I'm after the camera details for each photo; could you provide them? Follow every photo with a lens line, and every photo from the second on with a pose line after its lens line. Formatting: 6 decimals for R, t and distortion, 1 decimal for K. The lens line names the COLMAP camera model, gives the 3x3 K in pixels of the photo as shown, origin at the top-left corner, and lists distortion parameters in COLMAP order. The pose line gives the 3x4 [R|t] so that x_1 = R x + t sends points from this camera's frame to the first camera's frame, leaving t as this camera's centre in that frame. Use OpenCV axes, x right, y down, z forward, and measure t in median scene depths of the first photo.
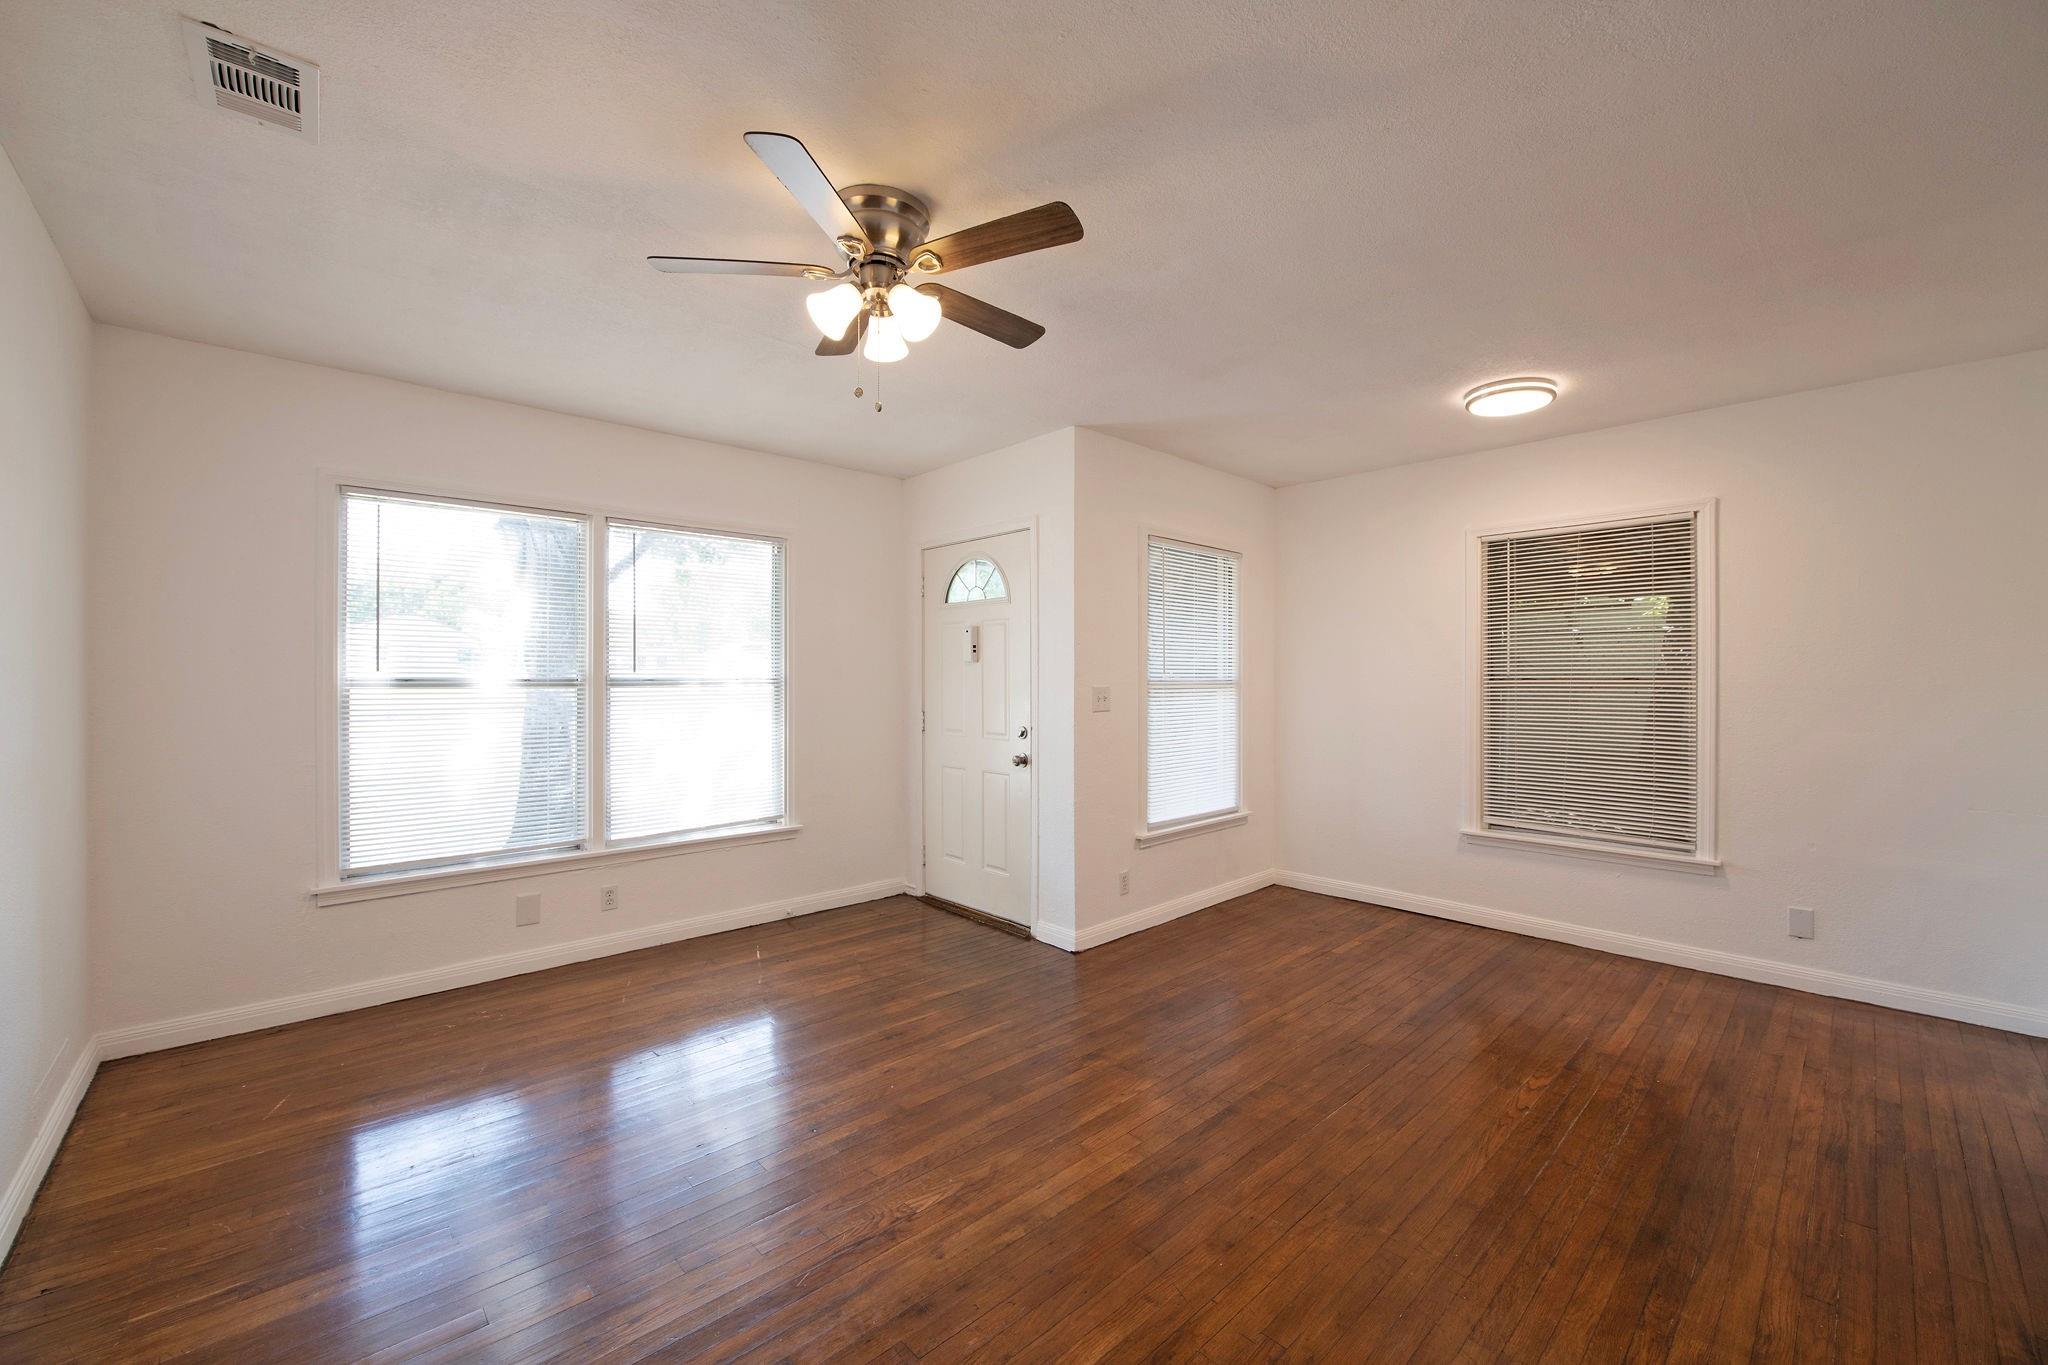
lens RADIAL K [[815.6, 0, 1018.4], [0, 815.6, 679.2], [0, 0, 1]] dist [-0.015002, -0.000670]
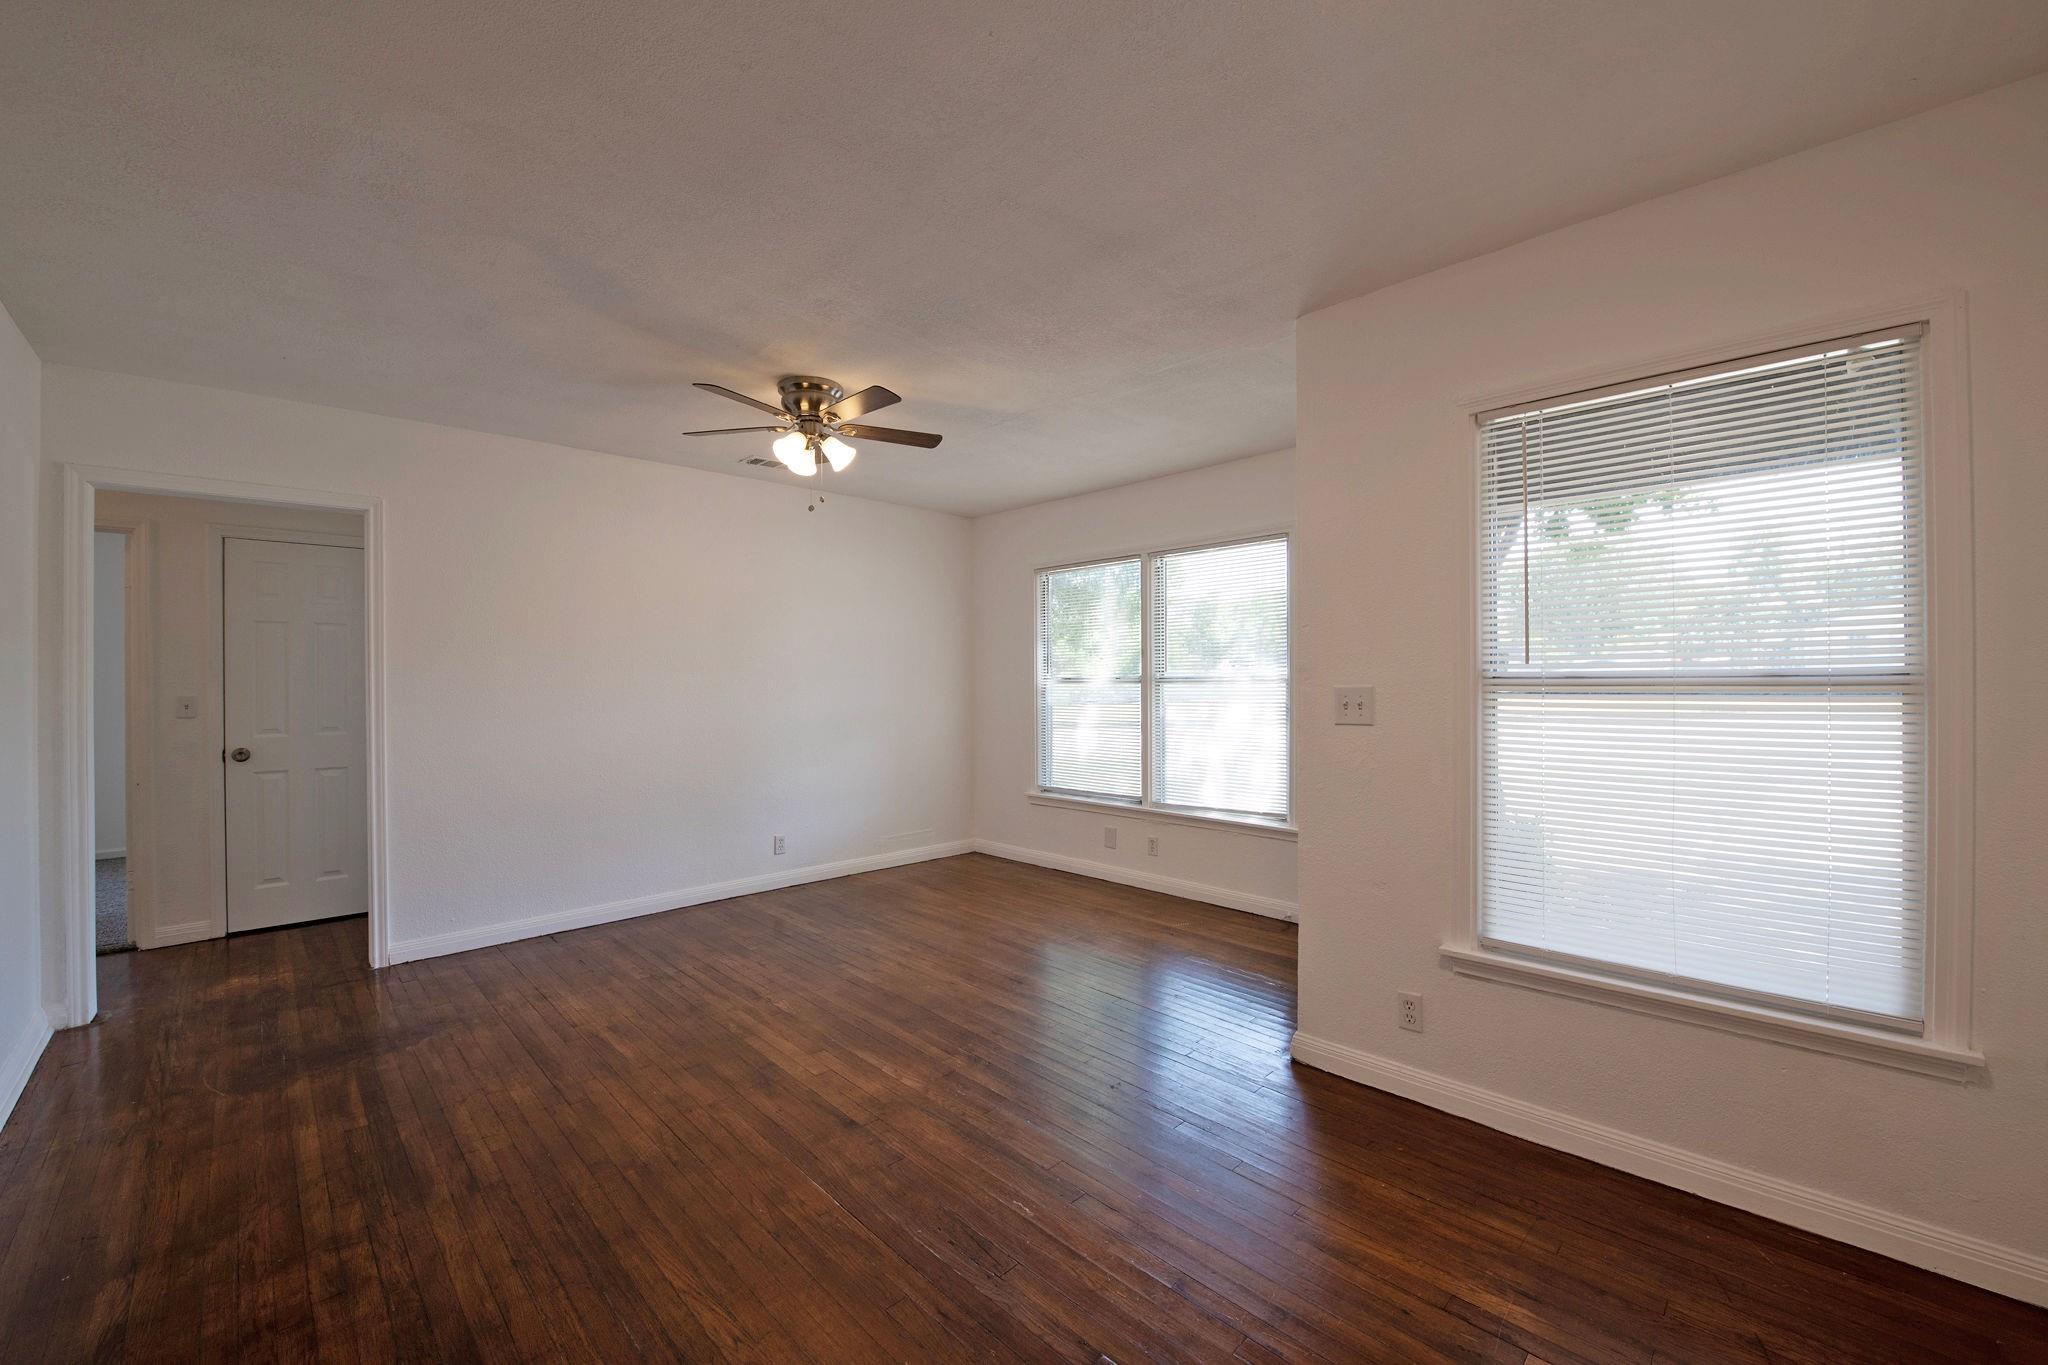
lens RADIAL K [[815.6, 0, 1018.0], [0, 815.6, 682.9], [0, 0, 1]] dist [-0.015002, -0.000670]
pose [[0.013915, 0.003721, -0.999896, 0.831005], [0.005973, 0.999975, 0.003804, 0.002604], [0.999885, -0.006025, 0.013892, 0.804093]]
